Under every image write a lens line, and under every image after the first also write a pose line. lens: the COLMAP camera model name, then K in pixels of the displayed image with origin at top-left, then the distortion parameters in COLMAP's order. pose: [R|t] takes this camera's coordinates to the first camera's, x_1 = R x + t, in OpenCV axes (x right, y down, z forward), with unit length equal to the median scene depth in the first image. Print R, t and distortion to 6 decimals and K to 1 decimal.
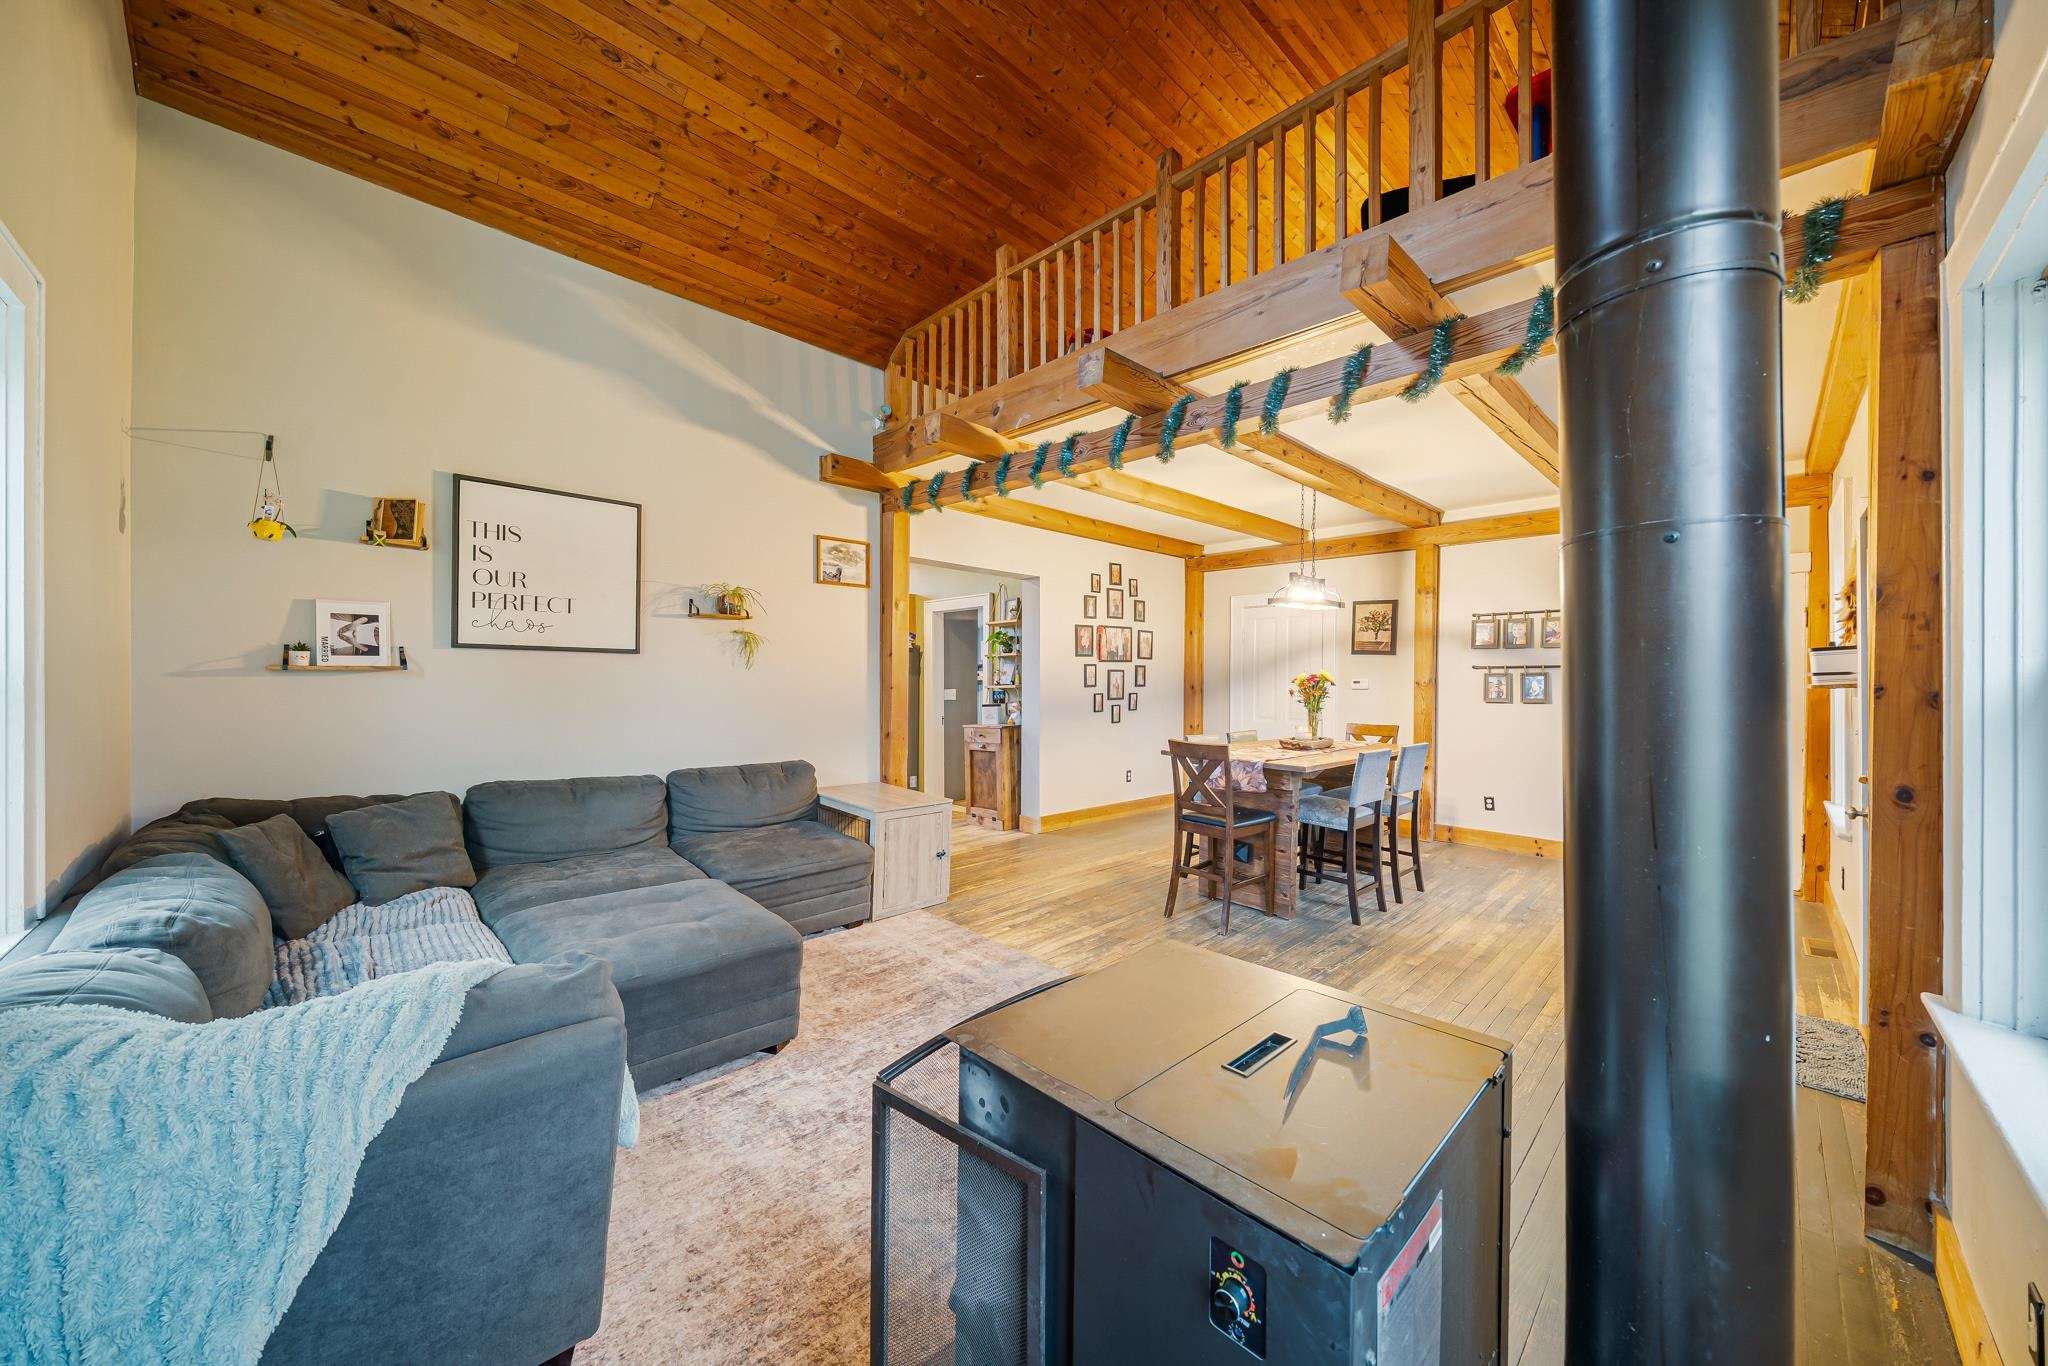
lens RADIAL K [[722.5, 0, 1022.7], [0, 722.5, 676.5], [0, 0, 1]] dist [-0.007584, -0.000101]
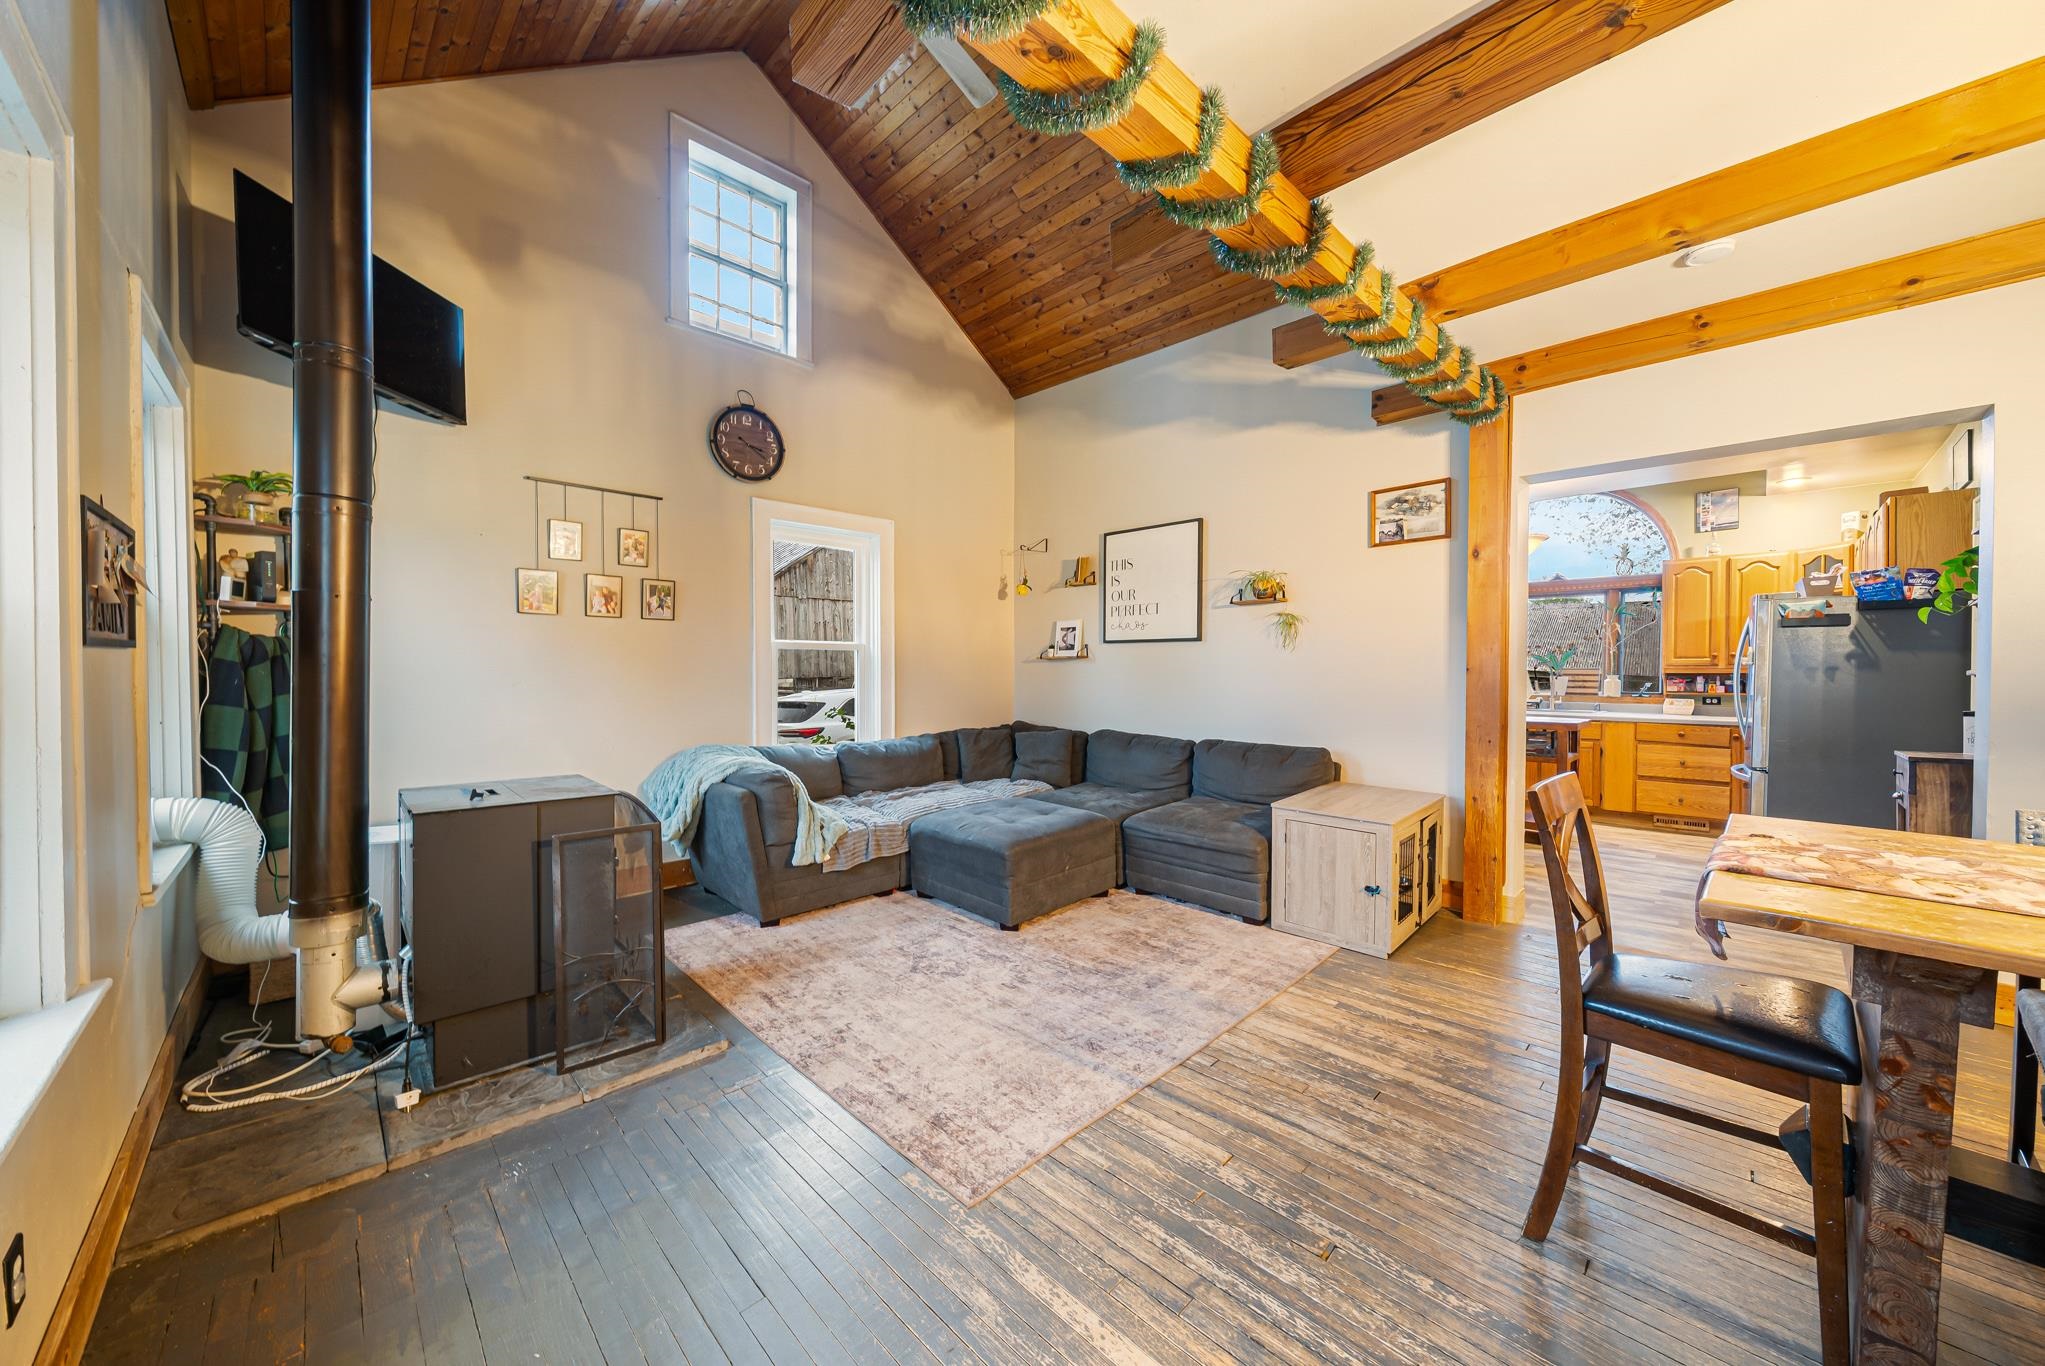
lens RADIAL K [[728.9, 0, 1013.7], [0, 728.9, 679.1], [0, 0, 1]] dist [-0.001431, -0.000082]
pose [[-0.006634, 0.003098, -0.999973, 0.752173], [-0.000179, 0.999995, 0.003099, 0.031149], [0.999978, 0.000199, -0.006633, 0.746469]]
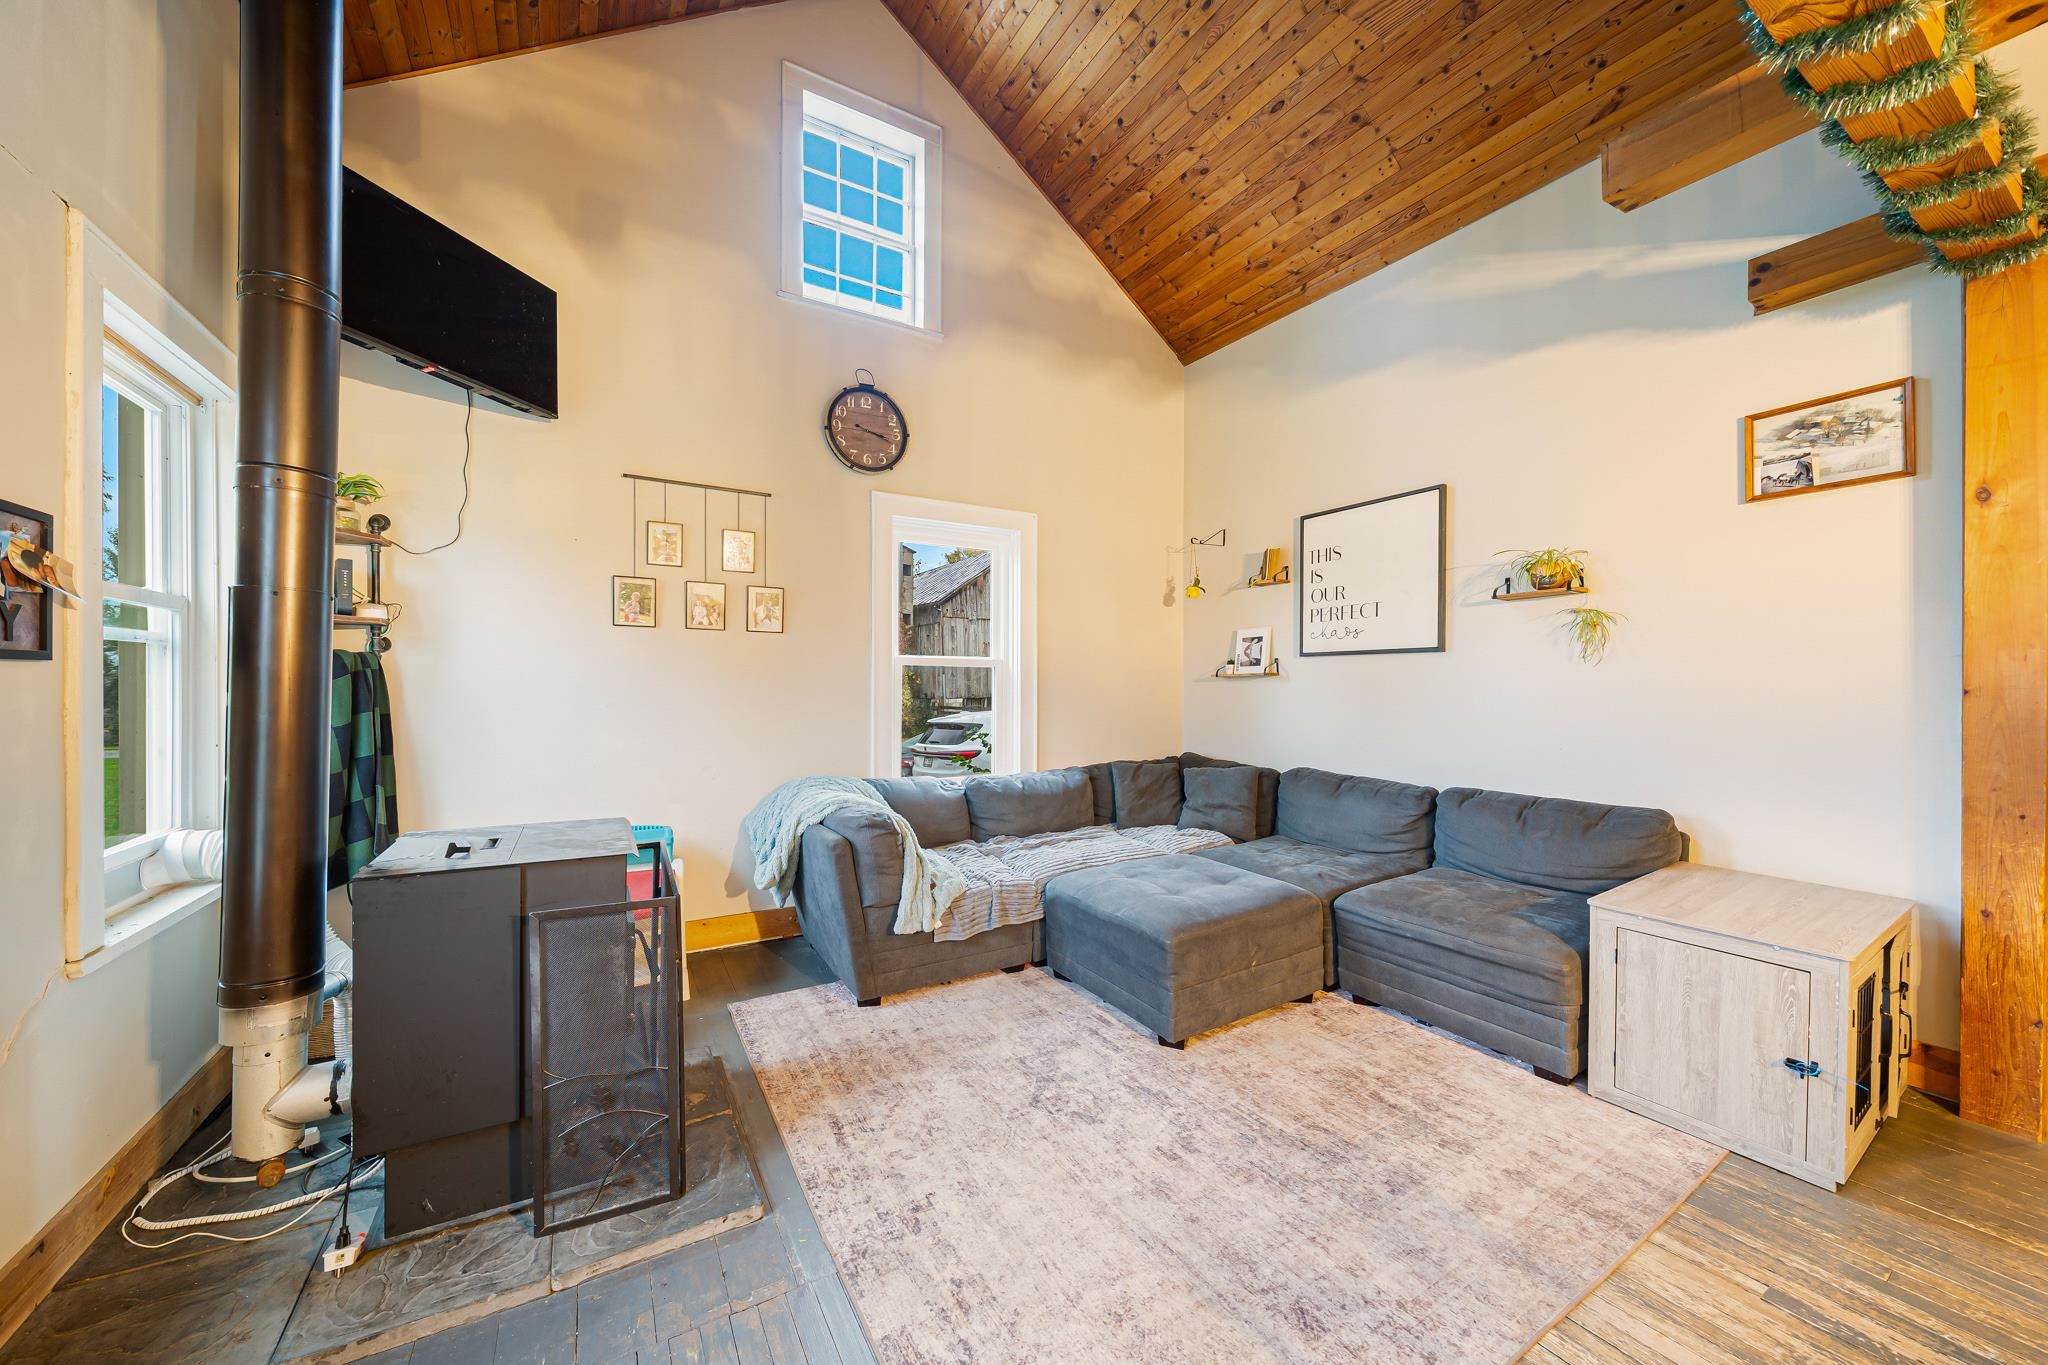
lens RADIAL K [[729.8, 0, 1007.7], [0, 729.8, 688.6], [0, 0, 1]] dist [-0.006974, -0.000047]
pose [[-0.245525, -0.011936, -0.969317, 0.506232], [-0.005141, 0.999926, -0.011011, 0.028776], [0.969377, 0.002280, -0.245568, 0.753524]]
